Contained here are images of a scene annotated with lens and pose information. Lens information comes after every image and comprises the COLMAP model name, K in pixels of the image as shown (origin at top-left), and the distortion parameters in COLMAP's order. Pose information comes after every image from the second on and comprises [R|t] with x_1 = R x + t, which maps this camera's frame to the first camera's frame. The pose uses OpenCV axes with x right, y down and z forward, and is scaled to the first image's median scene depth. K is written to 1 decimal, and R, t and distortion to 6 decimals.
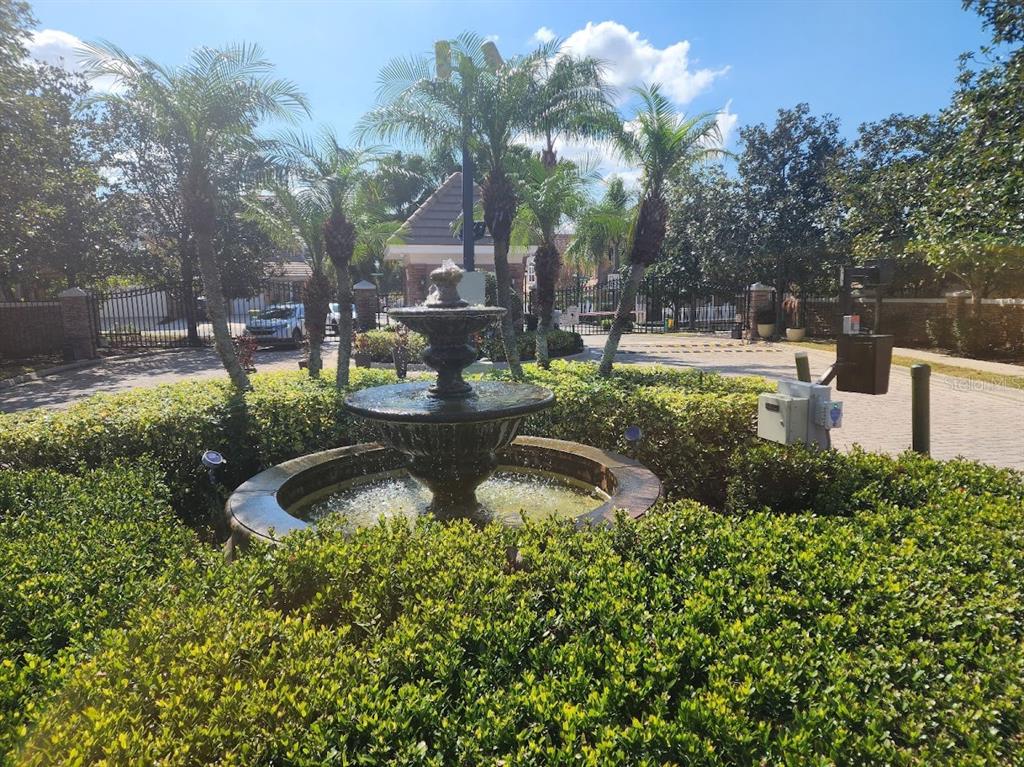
lens RADIAL K [[671.7, 0, 506.6], [0, 671.7, 381.5], [0, 0, 1]] dist [0.098934, -0.087693]
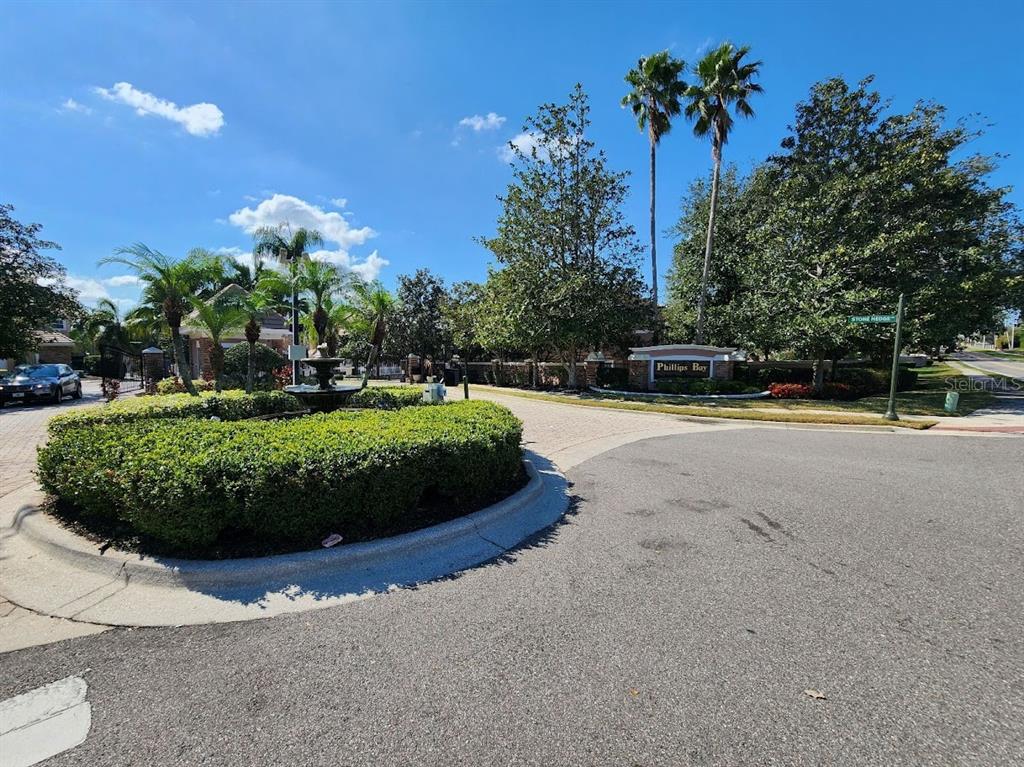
lens RADIAL K [[420.7, 0, 512.0], [0, 420.7, 383.5], [0, 0, 1]] dist [0.001522, 0.000768]
pose [[0.829857, -0.023544, 0.557479, -0.070801], [0.064384, 0.996476, -0.053758, 0.024444], [-0.554249, 0.080504, 0.828449, -0.161079]]
